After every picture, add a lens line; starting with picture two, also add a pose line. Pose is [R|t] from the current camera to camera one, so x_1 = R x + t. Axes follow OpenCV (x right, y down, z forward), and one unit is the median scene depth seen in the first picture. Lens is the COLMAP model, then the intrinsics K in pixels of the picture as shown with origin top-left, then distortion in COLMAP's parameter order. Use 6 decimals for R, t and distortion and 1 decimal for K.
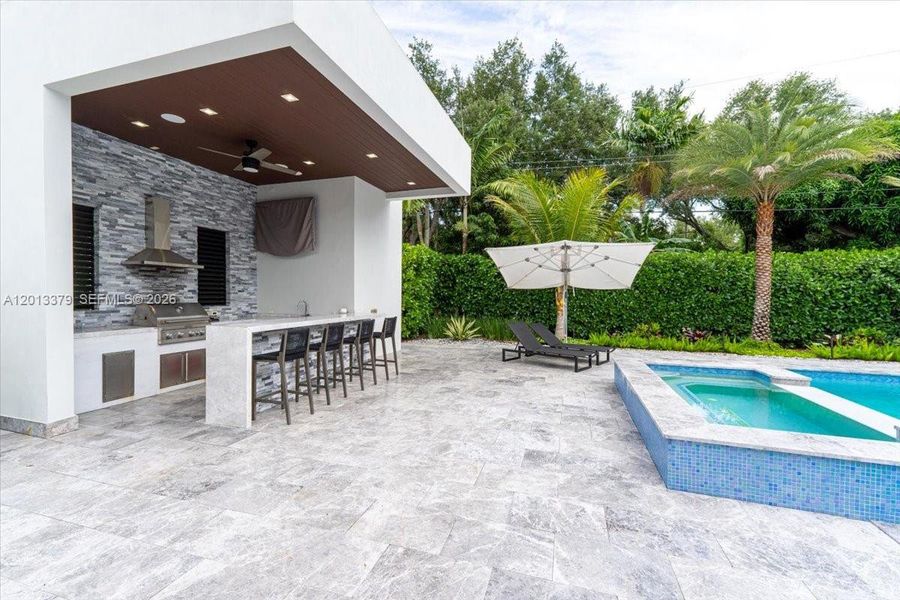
lens RADIAL K [[375.2, 0, 455.4], [0, 375.2, 301.1], [0, 0, 1]] dist [0.006277, 0.000084]
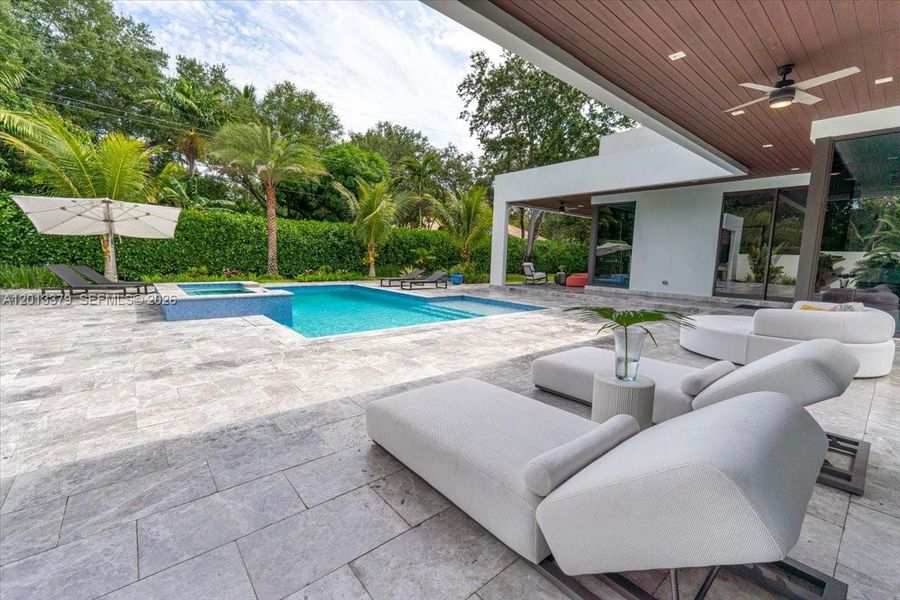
lens RADIAL K [[372.9, 0, 443.1], [0, 372.9, 298.0], [0, 0, 1]] dist [0.006781, -0.000170]
pose [[0.549032, -0.092823, 0.830631, -0.177270], [-0.004255, 0.993491, 0.113835, 0.028370], [-0.835790, -0.066034, 0.545064, -0.719763]]
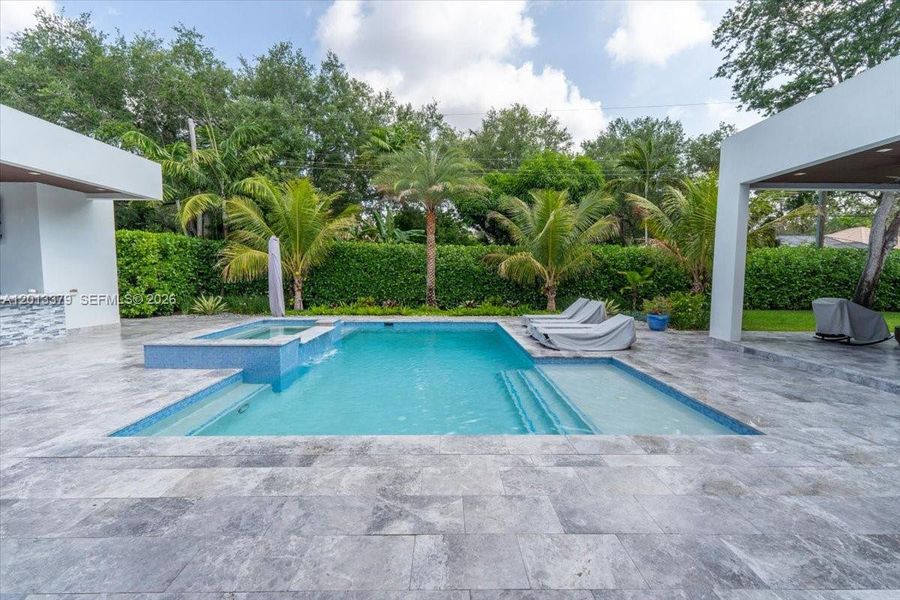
lens RADIAL K [[379.5, 0, 450.0], [0, 379.5, 300.0], [0, 0, 1]] dist [0.006393, 0.000253]
pose [[0.951062, -0.027556, 0.307770, 0.645939], [0.011336, 0.998457, 0.054366, 0.002411], [-0.308793, -0.048217, 0.949906, -0.664372]]
